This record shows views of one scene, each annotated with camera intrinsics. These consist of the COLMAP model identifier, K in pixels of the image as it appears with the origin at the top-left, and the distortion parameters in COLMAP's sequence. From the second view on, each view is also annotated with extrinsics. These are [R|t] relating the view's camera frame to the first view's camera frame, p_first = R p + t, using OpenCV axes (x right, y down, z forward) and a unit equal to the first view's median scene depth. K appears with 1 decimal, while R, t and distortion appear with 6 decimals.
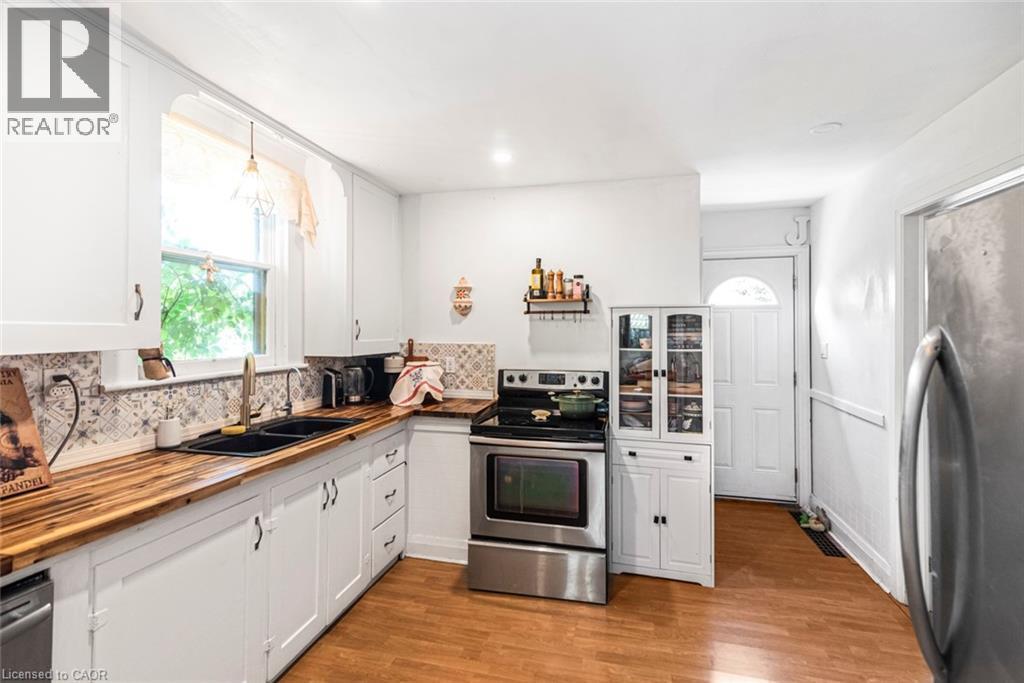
lens RADIAL K [[465.6, 0, 514.4], [0, 465.6, 327.4], [0, 0, 1]] dist [0.012917, -0.000405]
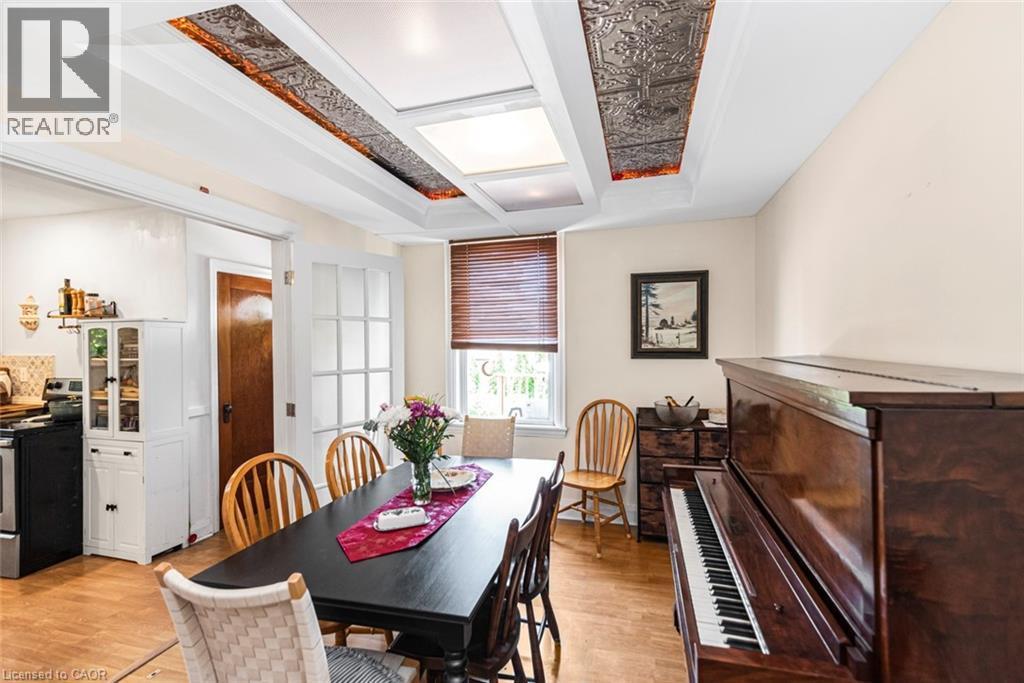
lens RADIAL K [[465.6, 0, 508.0], [0, 465.6, 345.5], [0, 0, 1]] dist [0.012917, -0.000405]
pose [[0.999327, -0.011451, -0.034859, 1.178524], [0.012002, 0.999806, 0.015643, 0.007435], [0.034673, -0.016051, 0.999270, -0.099144]]
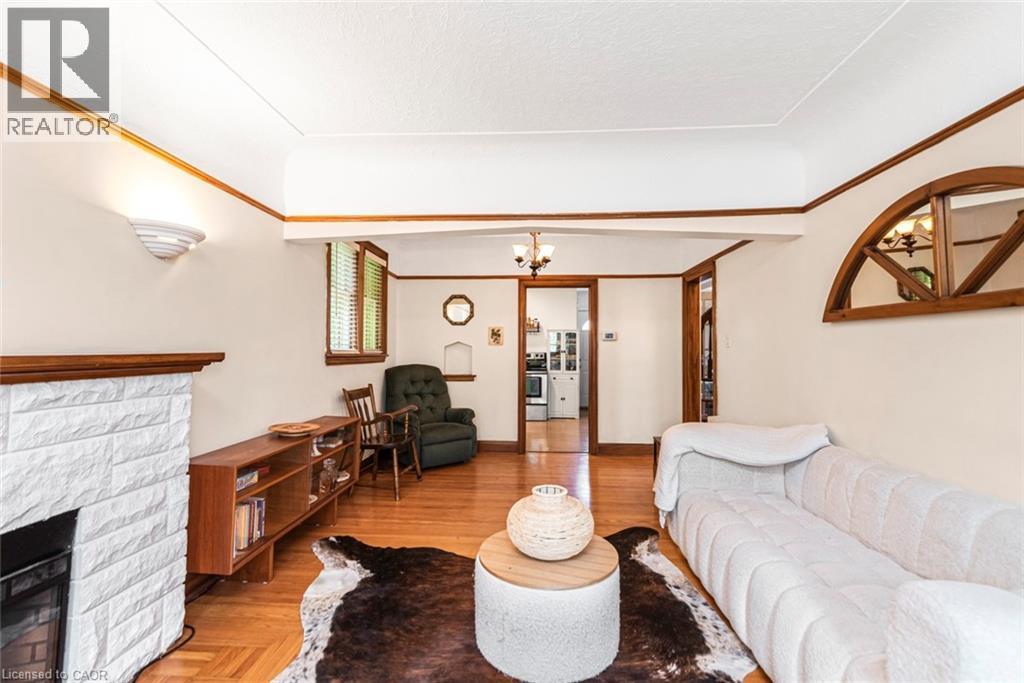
lens RADIAL K [[465.6, 0, 512.5], [0, 465.6, 341.2], [0, 0, 1]] dist [0.012917, -0.000405]
pose [[0.985307, 0.006003, 0.170689, -0.487487], [-0.004137, 0.999928, -0.011284, 0.058045], [-0.170744, 0.010412, 0.985260, -1.769078]]
